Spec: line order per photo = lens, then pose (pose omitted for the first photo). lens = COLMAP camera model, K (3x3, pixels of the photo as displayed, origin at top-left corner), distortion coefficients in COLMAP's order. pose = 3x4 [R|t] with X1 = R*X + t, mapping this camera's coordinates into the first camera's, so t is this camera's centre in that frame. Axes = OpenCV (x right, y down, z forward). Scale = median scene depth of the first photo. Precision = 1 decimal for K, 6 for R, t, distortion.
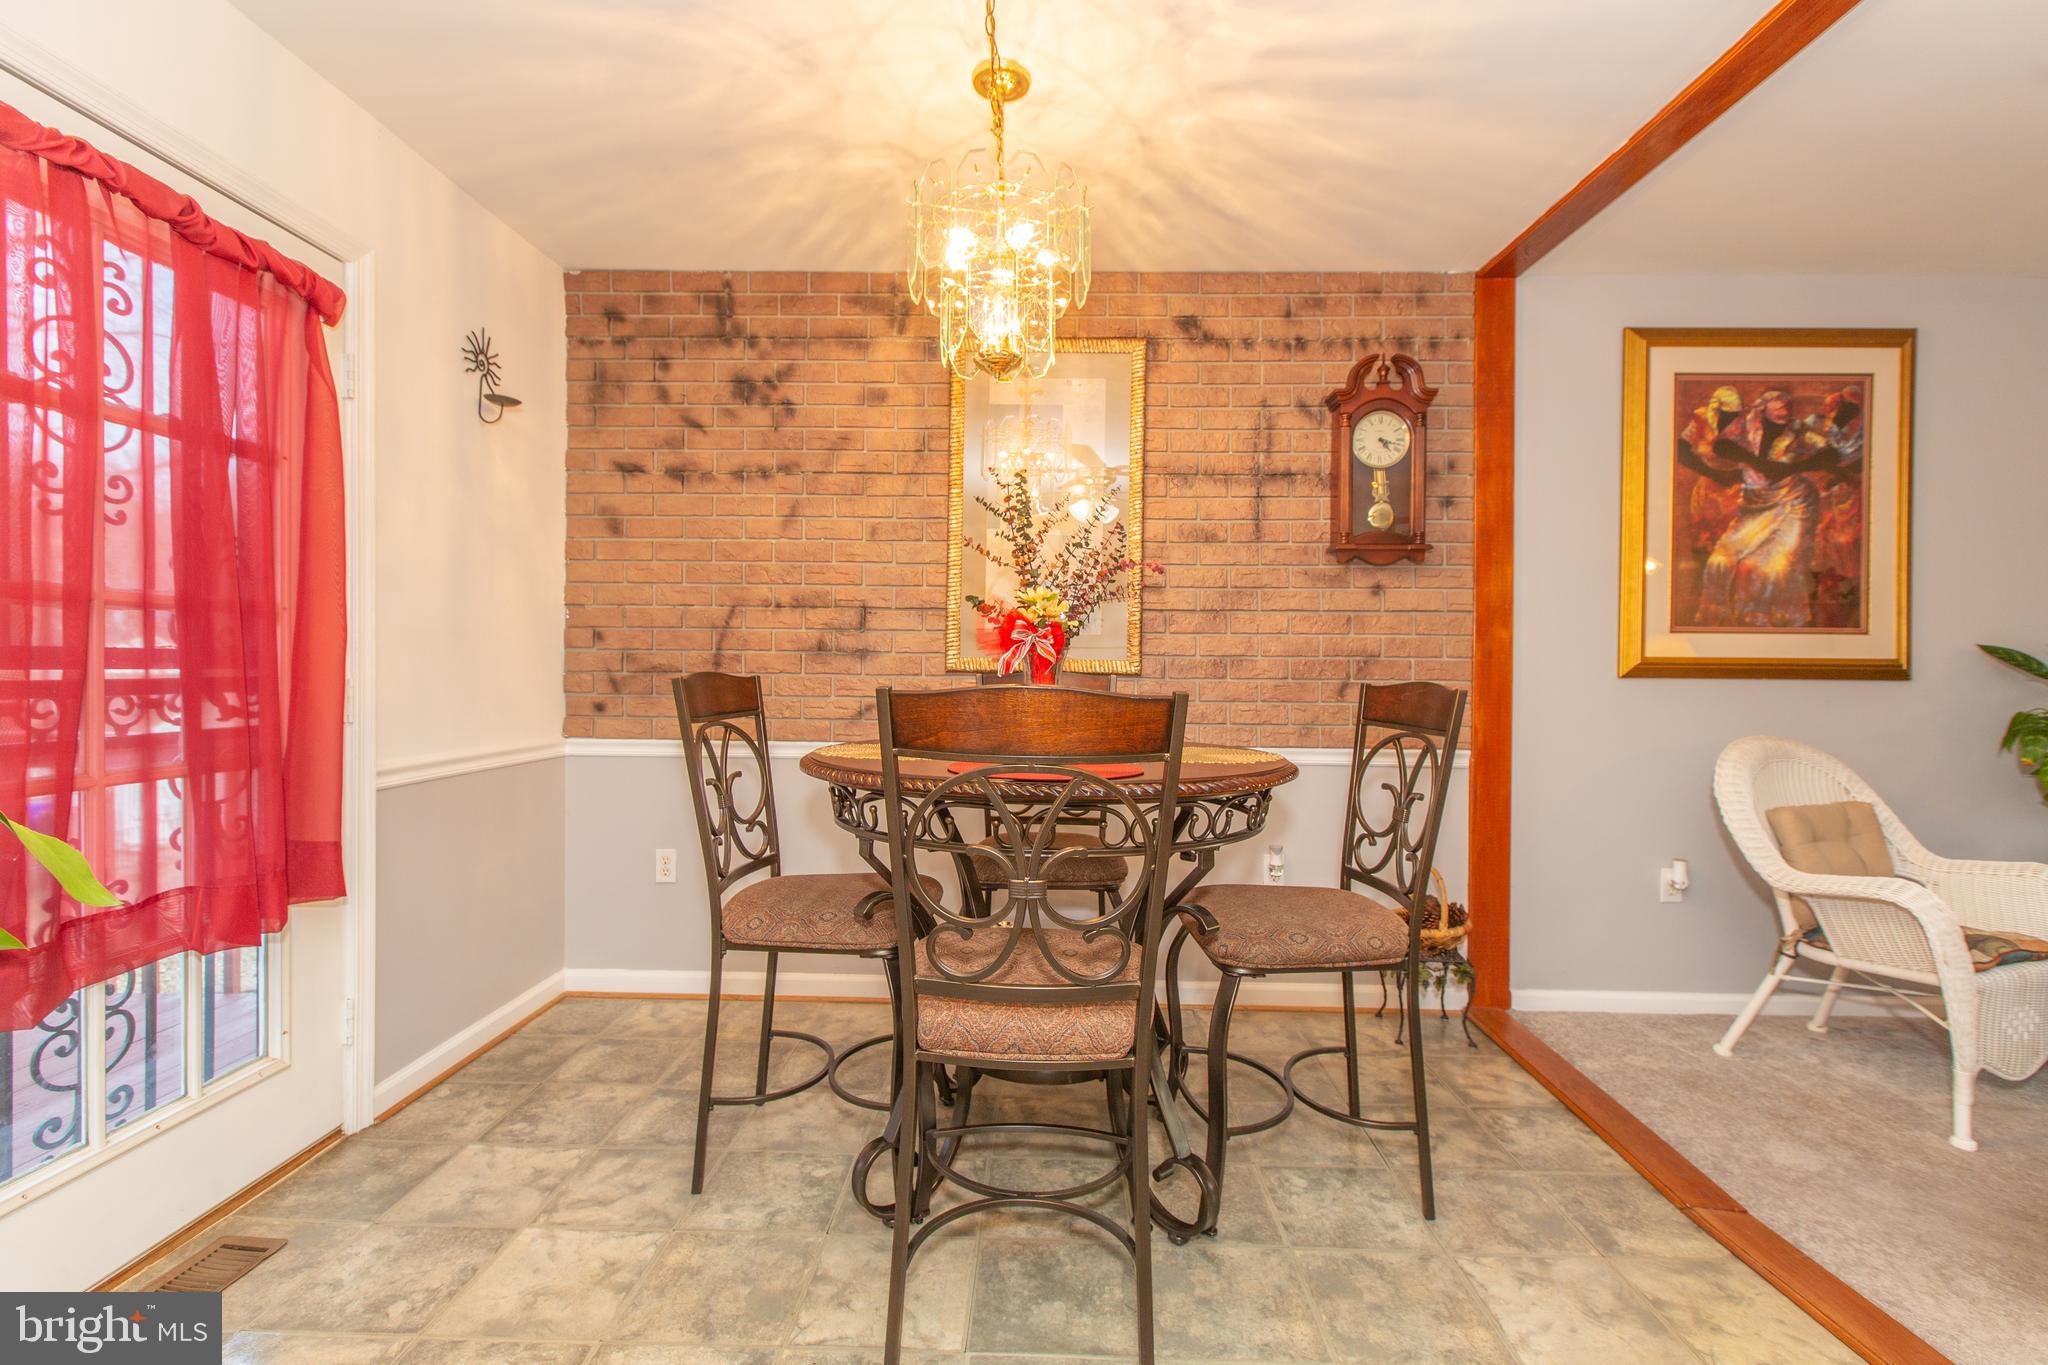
lens RADIAL K [[902.3, 0, 1029.8], [0, 902.3, 674.4], [0, 0, 1]] dist [0.001259, -0.000001]
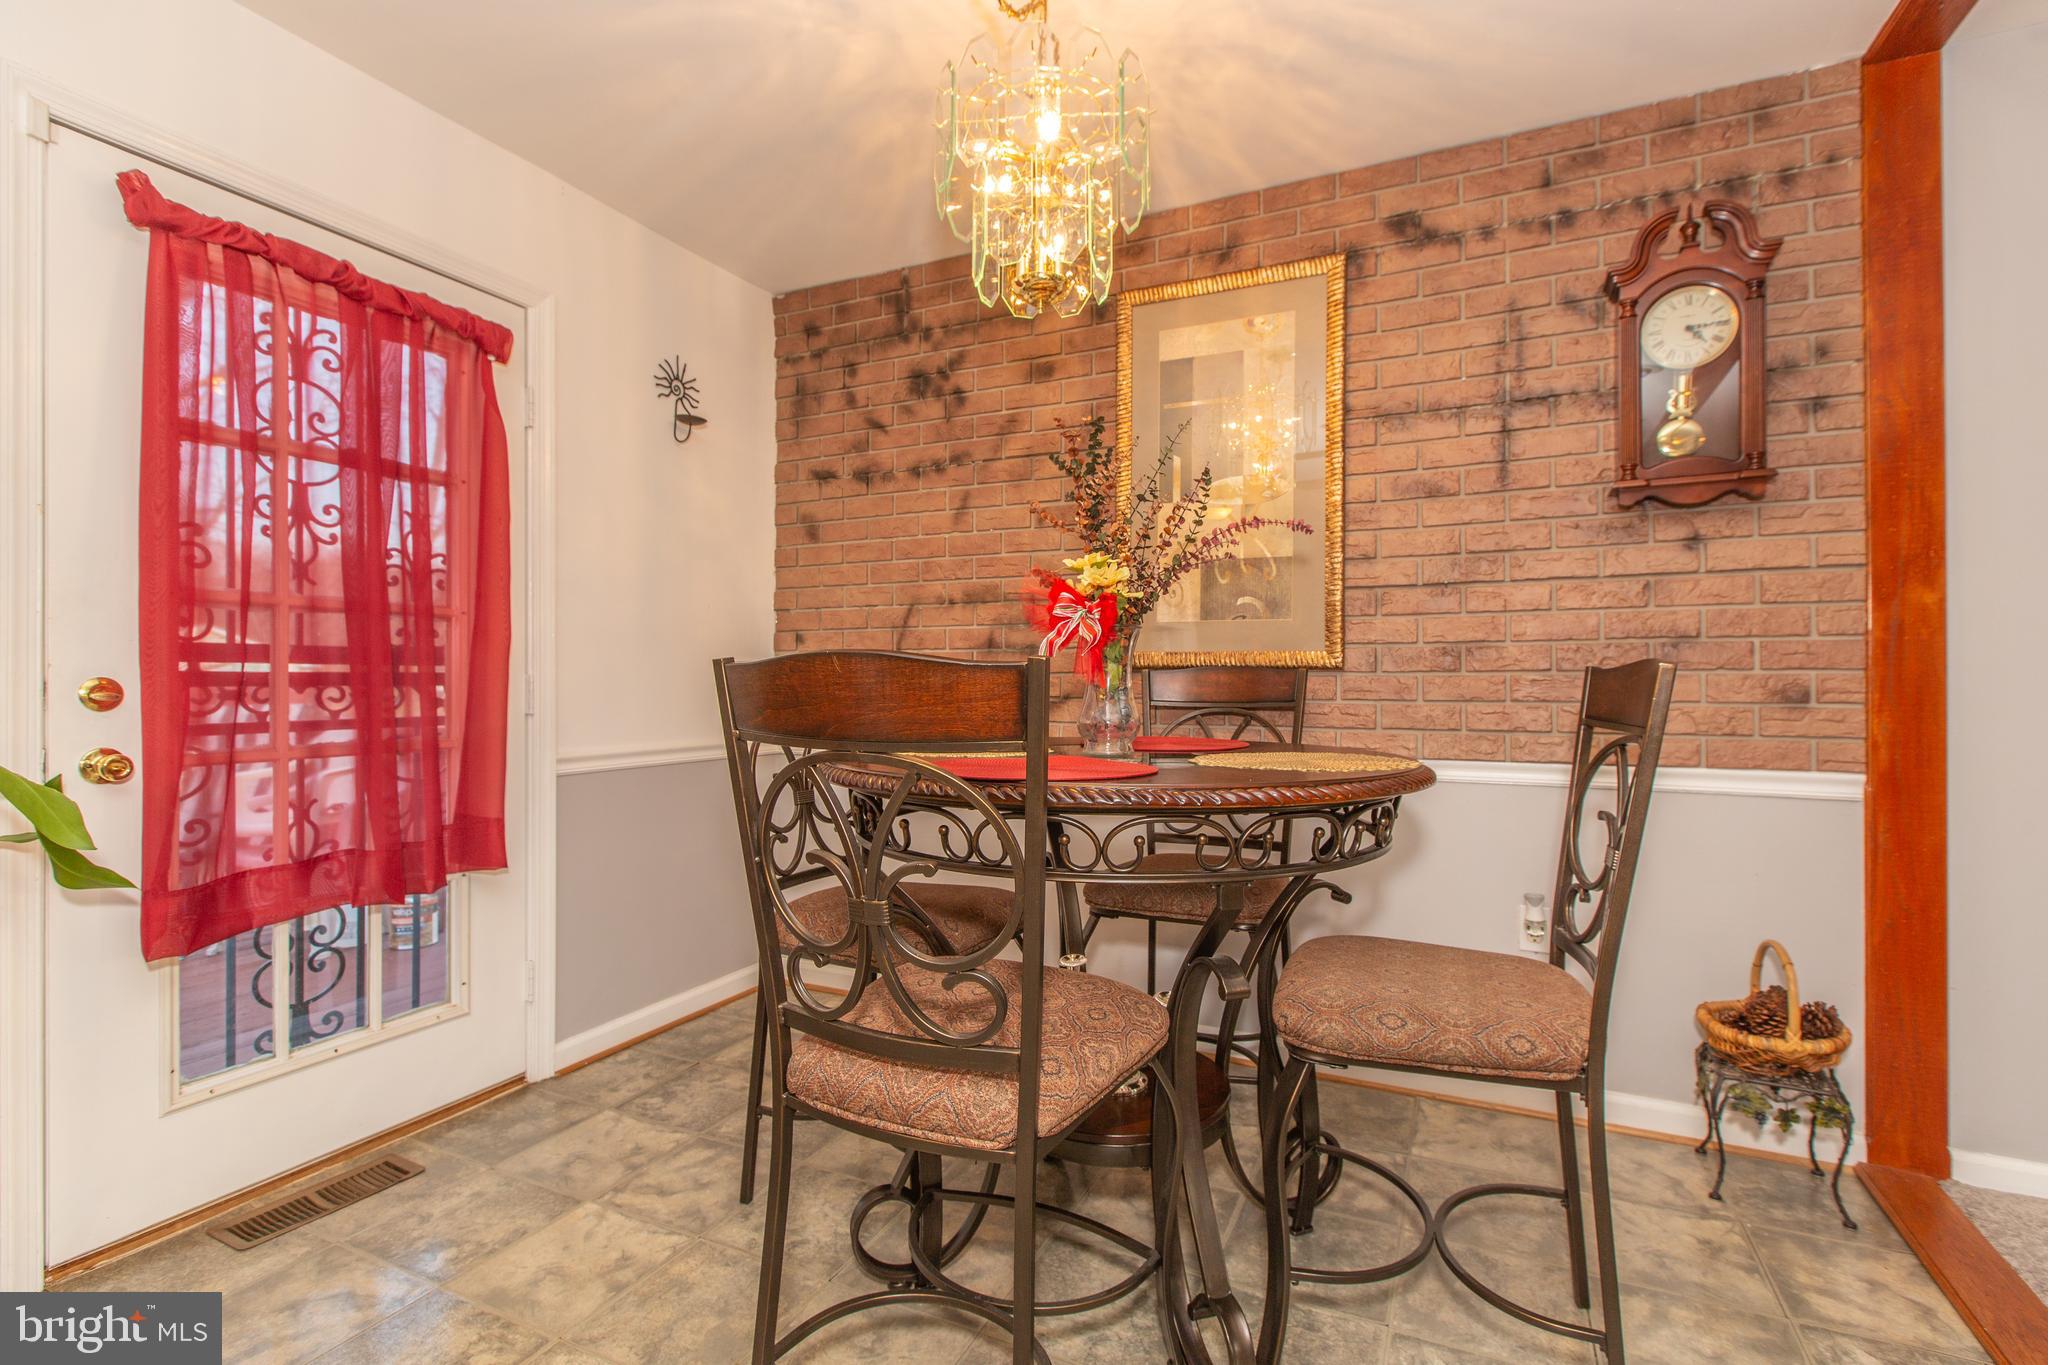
lens RADIAL K [[923.0, 0, 1012.5], [0, 923.0, 678.1], [0, 0, 1]] dist [0.001394, -0.000812]
pose [[0.918612, -0.009808, -0.395039, 0.178483], [0.005022, 0.999901, -0.013149, 0.018836], [0.395128, 0.010095, 0.918570, 0.126832]]
